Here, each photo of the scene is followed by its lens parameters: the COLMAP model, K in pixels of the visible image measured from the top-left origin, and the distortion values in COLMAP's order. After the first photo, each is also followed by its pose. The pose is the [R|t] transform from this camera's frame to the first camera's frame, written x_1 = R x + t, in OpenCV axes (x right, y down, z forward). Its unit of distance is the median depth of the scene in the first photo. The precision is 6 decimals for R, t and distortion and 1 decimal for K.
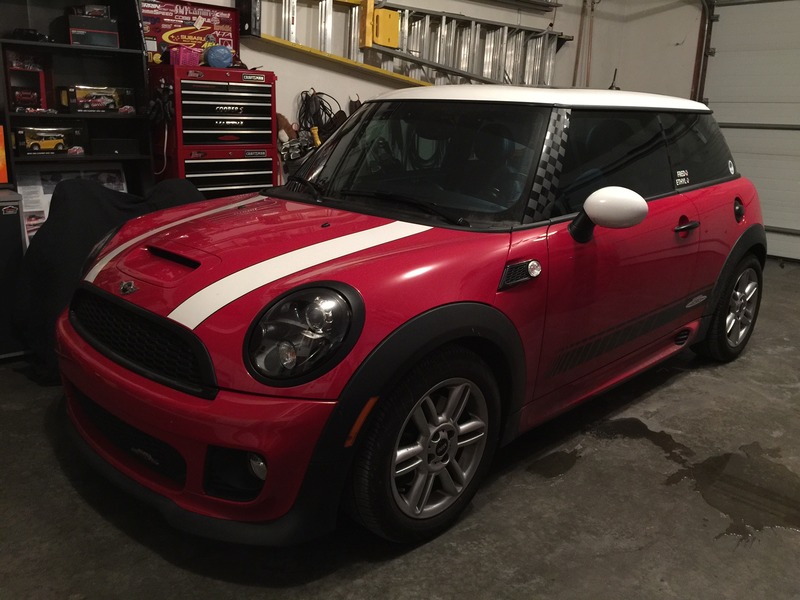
lens RADIAL K [[696.0, 0, 400.0], [0, 696.0, 300.0], [0, 0, 1]] dist [0.092180, -0.127706]
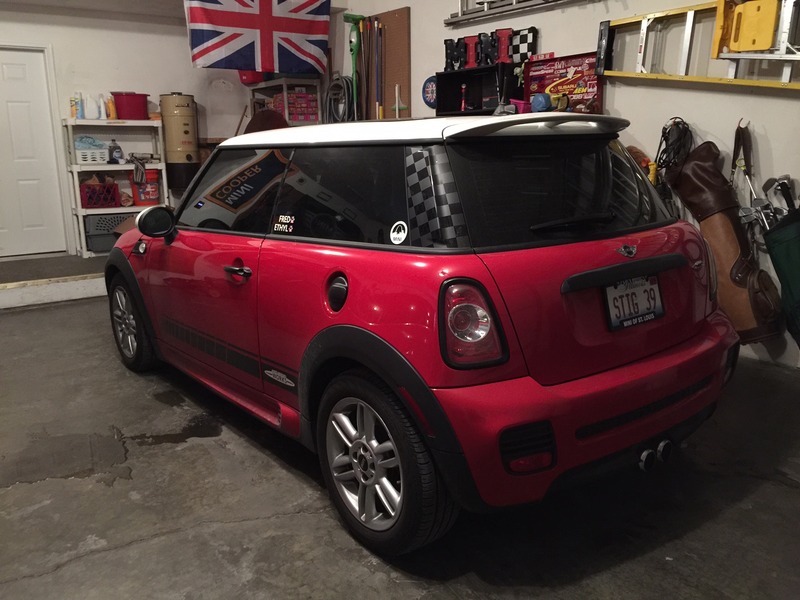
lens RADIAL K [[696.0, 0, 400.0], [0, 696.0, 300.0], [0, 0, 1]] dist [0.092180, -0.127706]
pose [[-0.139125, 0.189283, -0.972017, 1.095043], [-0.238869, 0.946164, 0.218438, -0.273634], [0.961034, 0.262575, -0.086422, 1.110248]]
